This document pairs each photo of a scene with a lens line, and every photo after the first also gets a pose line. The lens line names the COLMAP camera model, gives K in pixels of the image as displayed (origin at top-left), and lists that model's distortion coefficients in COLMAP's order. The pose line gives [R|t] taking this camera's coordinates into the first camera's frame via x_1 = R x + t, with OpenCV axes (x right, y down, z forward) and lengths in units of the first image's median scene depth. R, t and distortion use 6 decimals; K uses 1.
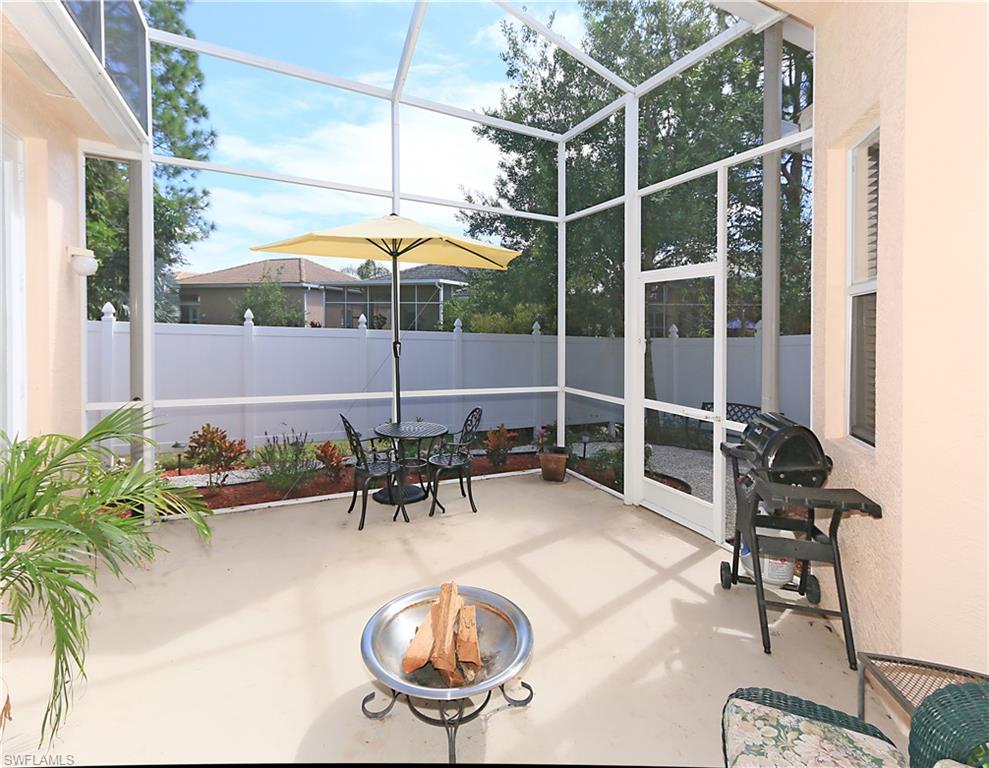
lens RADIAL K [[519.7, 0, 485.7], [0, 519.7, 351.0], [0, 0, 1]] dist [0.004482, -0.000494]
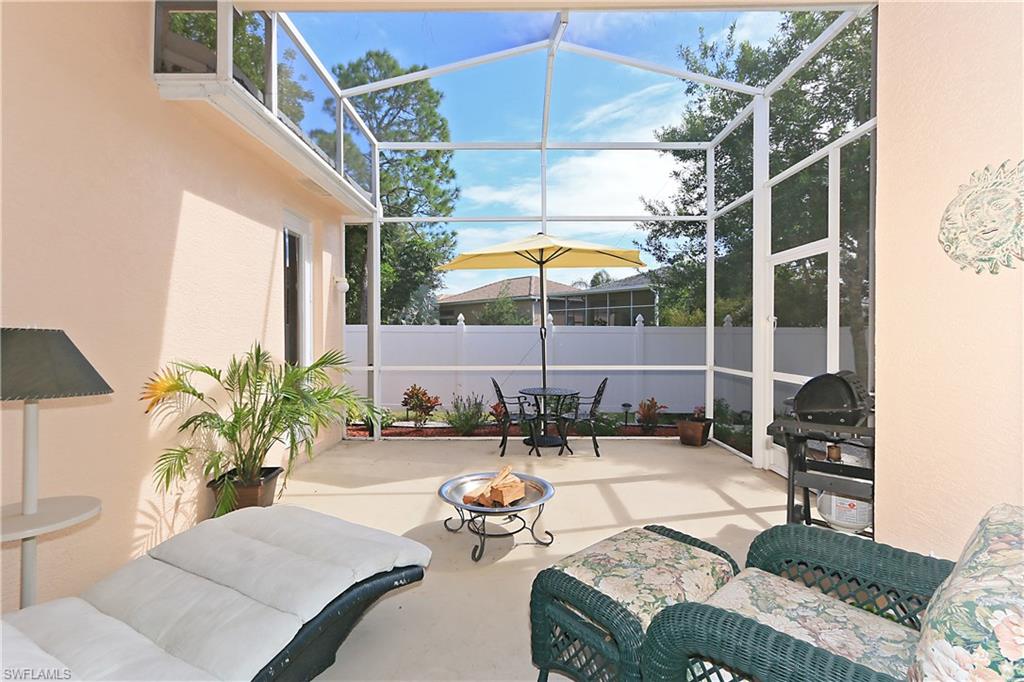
lens RADIAL K [[470.9, 0, 513.5], [0, 470.9, 335.5], [0, 0, 1]] dist [-0.006560, 0.005707]
pose [[0.916548, -0.044142, -0.397482, 0.202239], [0.028487, 0.998571, -0.045207, 0.045807], [0.398909, 0.030111, 0.916496, -0.114946]]
